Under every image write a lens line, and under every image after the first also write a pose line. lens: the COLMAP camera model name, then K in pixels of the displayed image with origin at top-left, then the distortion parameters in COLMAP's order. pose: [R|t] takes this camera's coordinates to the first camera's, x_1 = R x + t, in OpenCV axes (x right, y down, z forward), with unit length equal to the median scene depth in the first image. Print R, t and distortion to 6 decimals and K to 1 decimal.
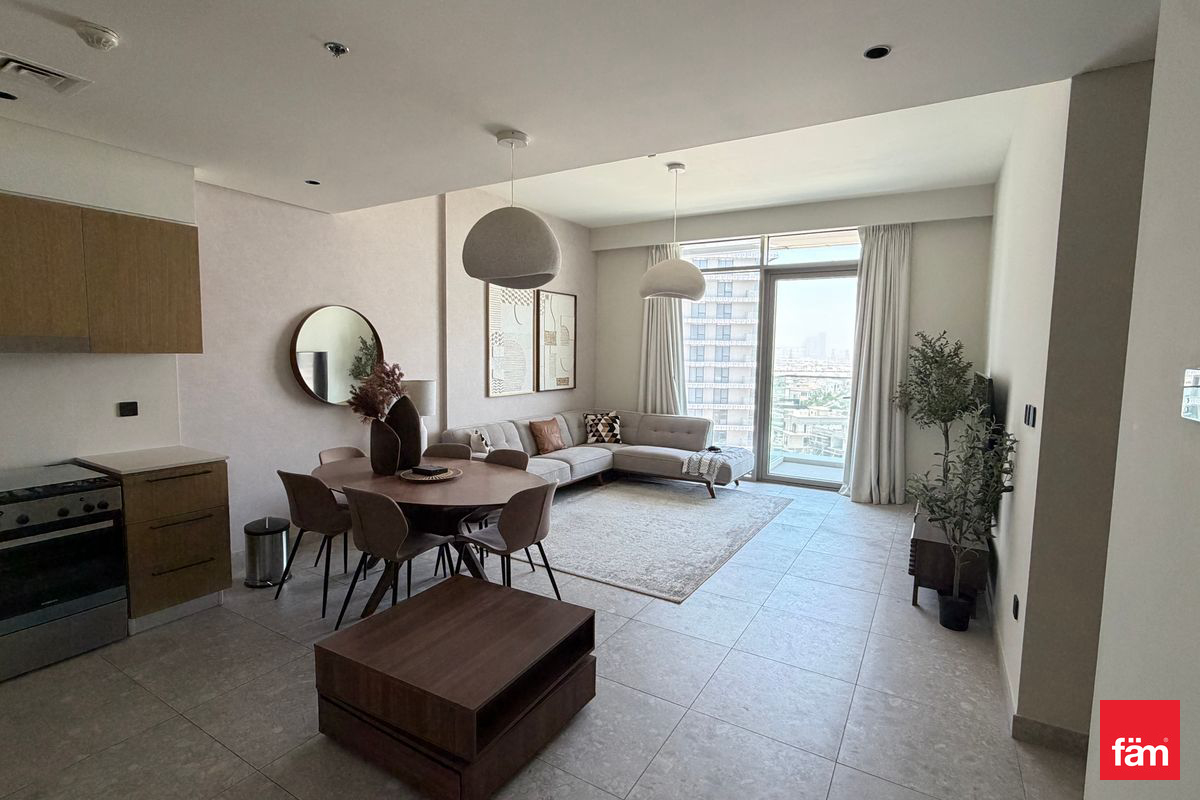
lens RADIAL K [[567.9, 0, 599.8], [0, 567.9, 397.1], [0, 0, 1]] dist [-0.000702, -0.000102]
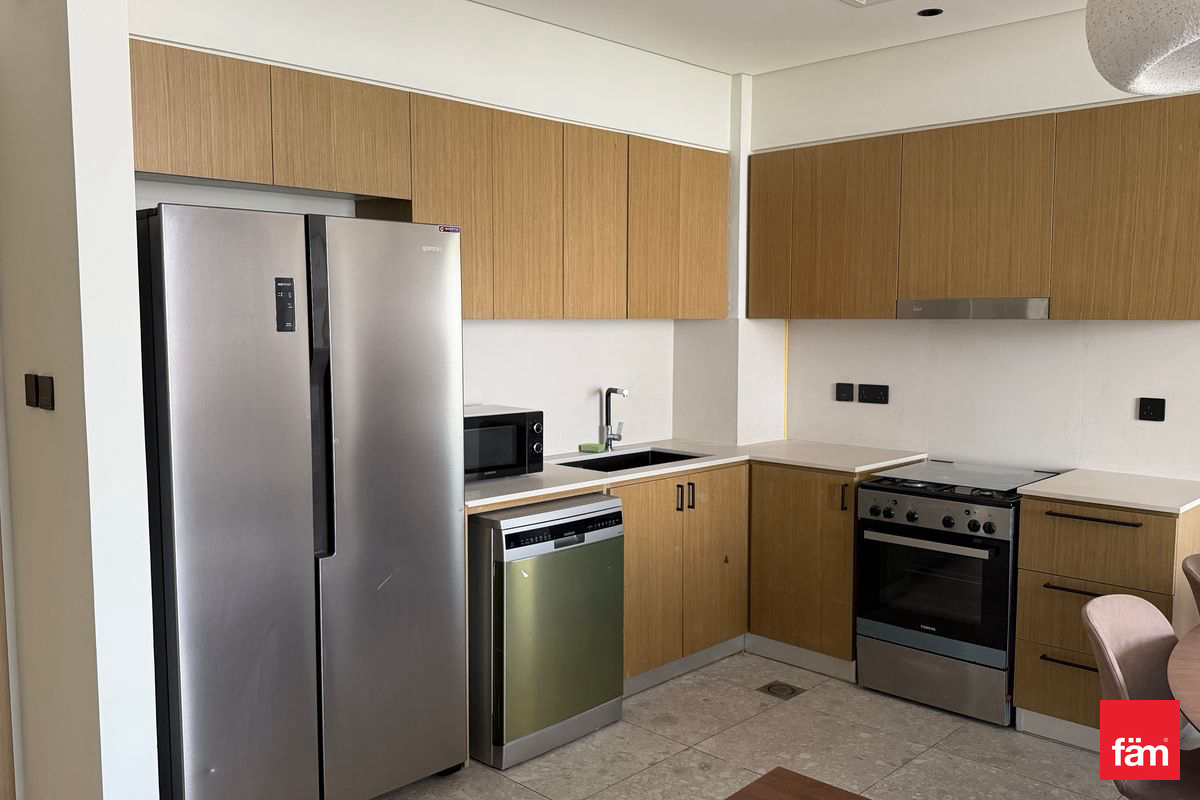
lens RADIAL K [[1005.7, 0, 600.0], [0, 1005.7, 401.0], [0, 0, 1]] dist [-0.004717, -0.002008]
pose [[-0.215162, 0.070204, -0.974052, 0.459665], [-0.087629, 0.992001, 0.090854, -0.042418], [0.972639, 0.104903, -0.207289, 0.756992]]
